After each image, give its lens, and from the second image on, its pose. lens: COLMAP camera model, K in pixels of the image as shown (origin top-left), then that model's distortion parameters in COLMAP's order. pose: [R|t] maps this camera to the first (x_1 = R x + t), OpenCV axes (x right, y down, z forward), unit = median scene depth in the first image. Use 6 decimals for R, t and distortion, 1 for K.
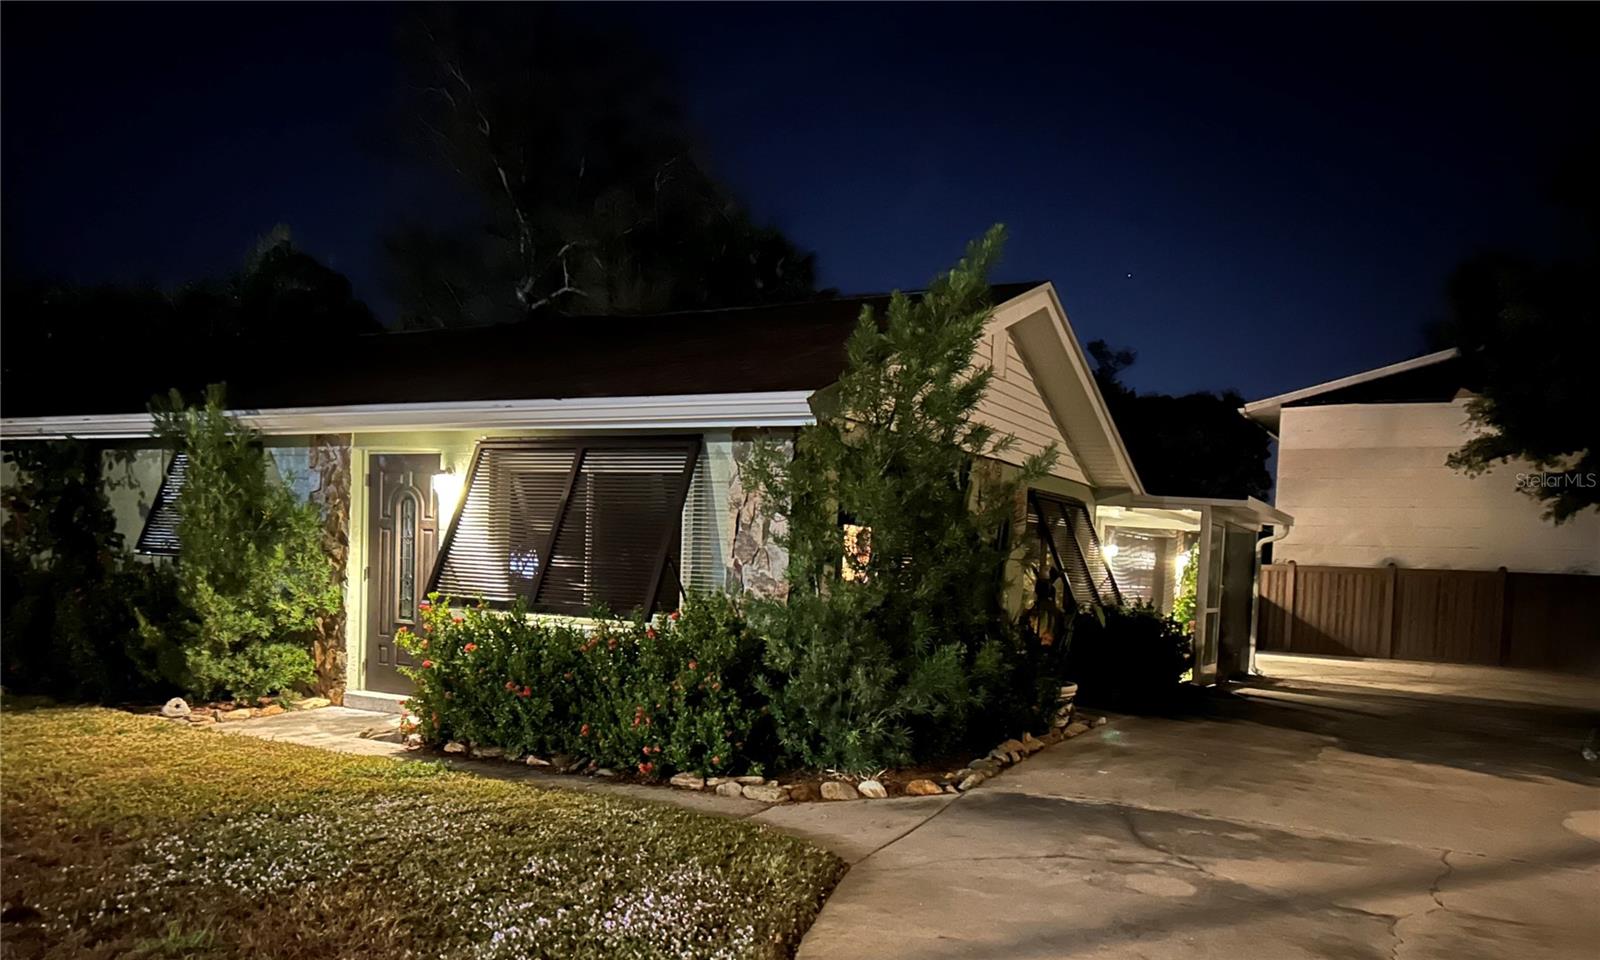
lens RADIAL K [[1148.1, 0, 800.5], [0, 1148.1, 617.3], [0, 0, 1]] dist [0.025726, -0.009287]
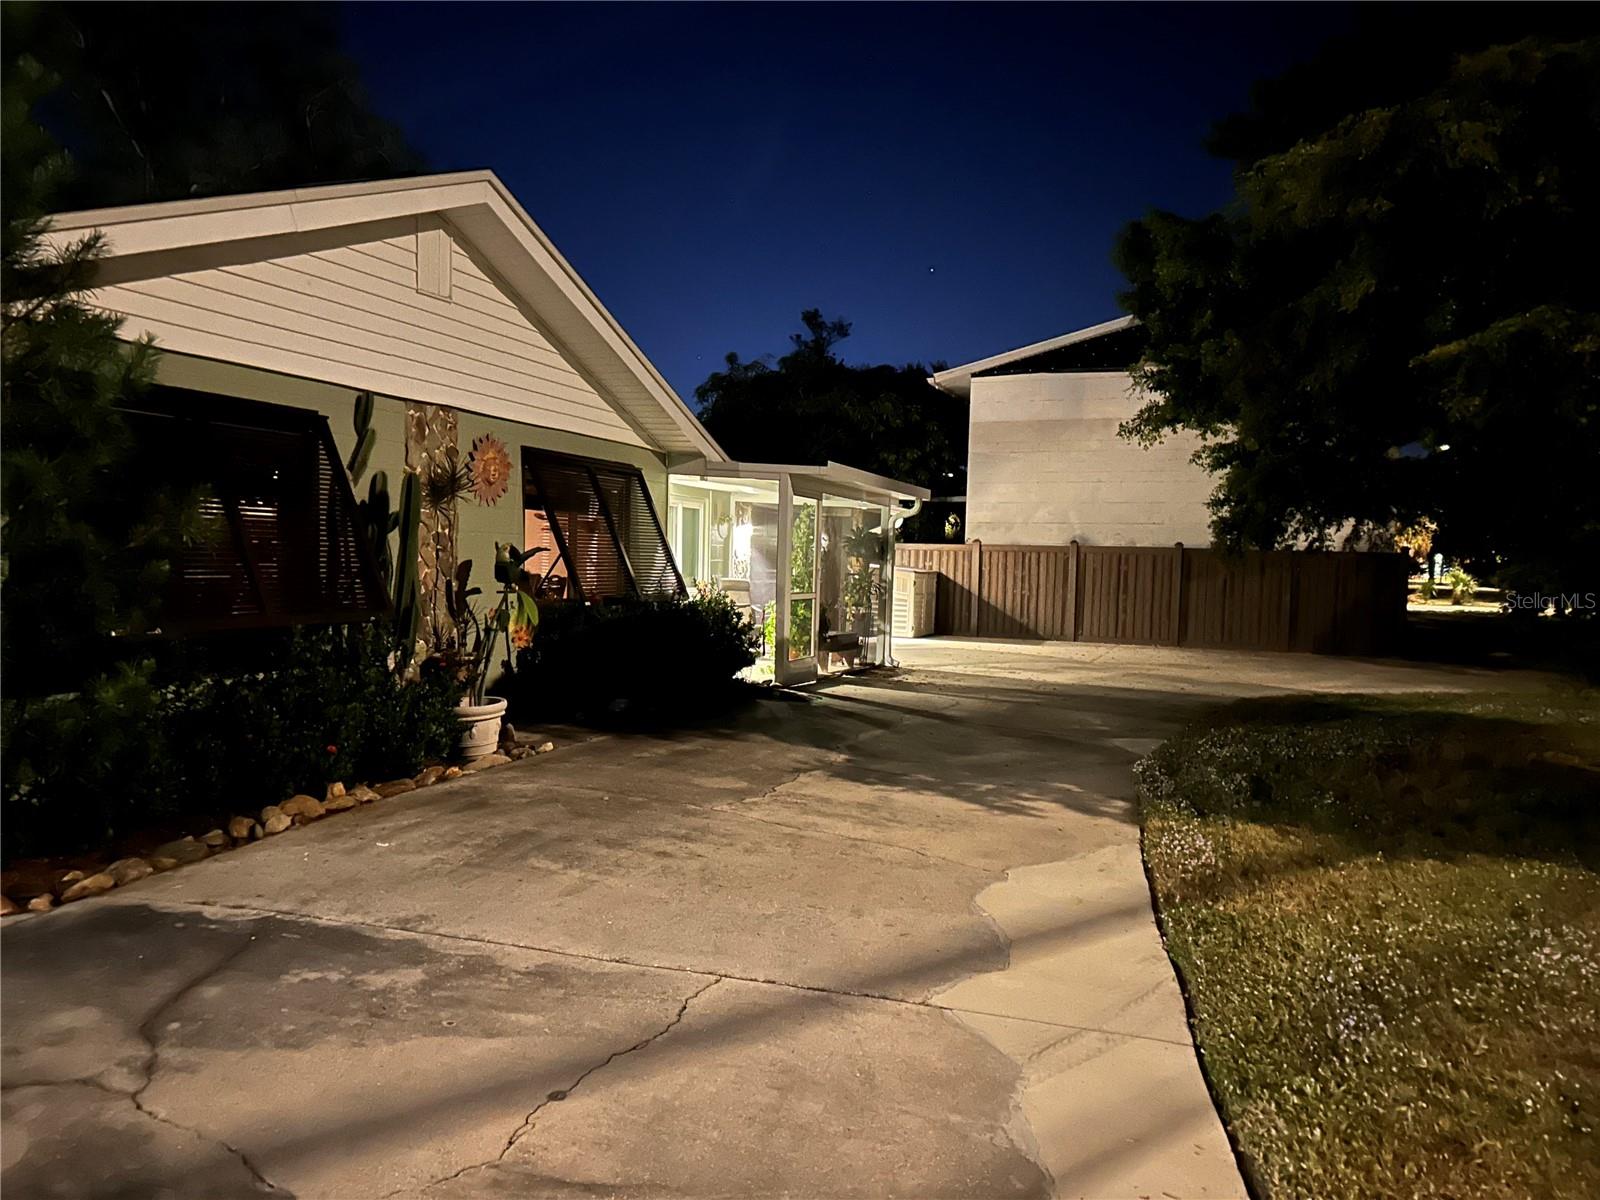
lens RADIAL K [[1194.4, 0, 751.0], [0, 1194.4, 619.4], [0, 0, 1]] dist [0.119510, -0.180160]
pose [[0.986790, -0.024480, 0.160145, 0.309505], [0.022798, 0.999664, 0.012331, -0.001305], [-0.160393, -0.008517, 0.987016, 0.225510]]
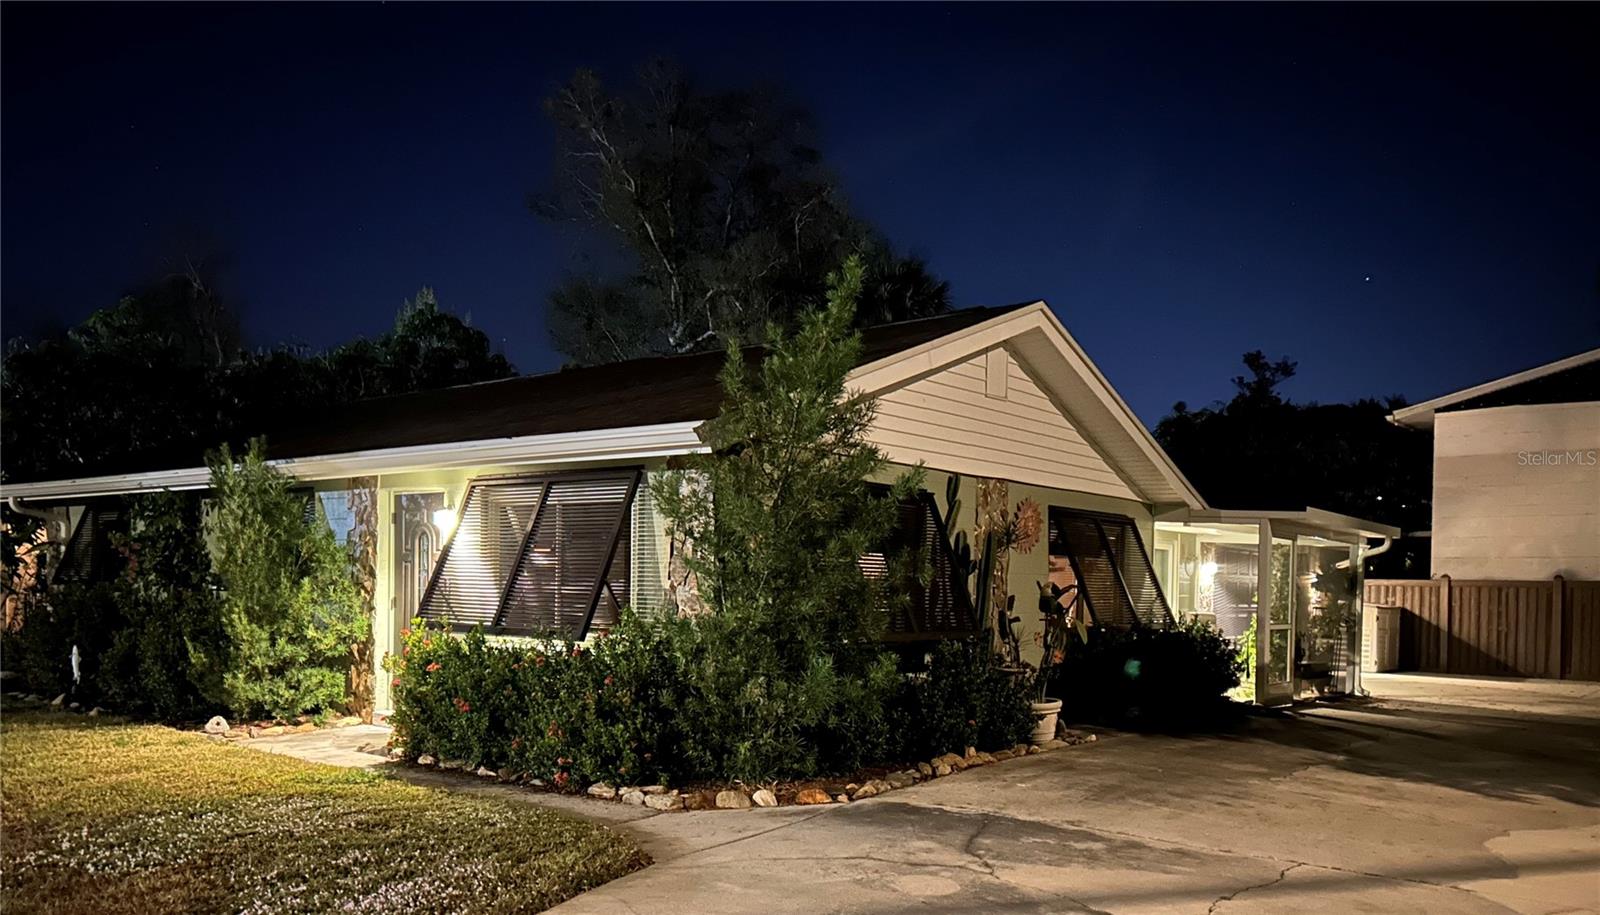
lens RADIAL K [[1144.0, 0, 794.1], [0, 1144.0, 600.8], [0, 0, 1]] dist [0.036397, -0.037913]
pose [[0.986972, -0.019457, -0.159713, 0.194691], [0.013119, 0.999088, -0.040643, 0.010281], [0.160358, 0.038018, 0.986327, -0.018054]]
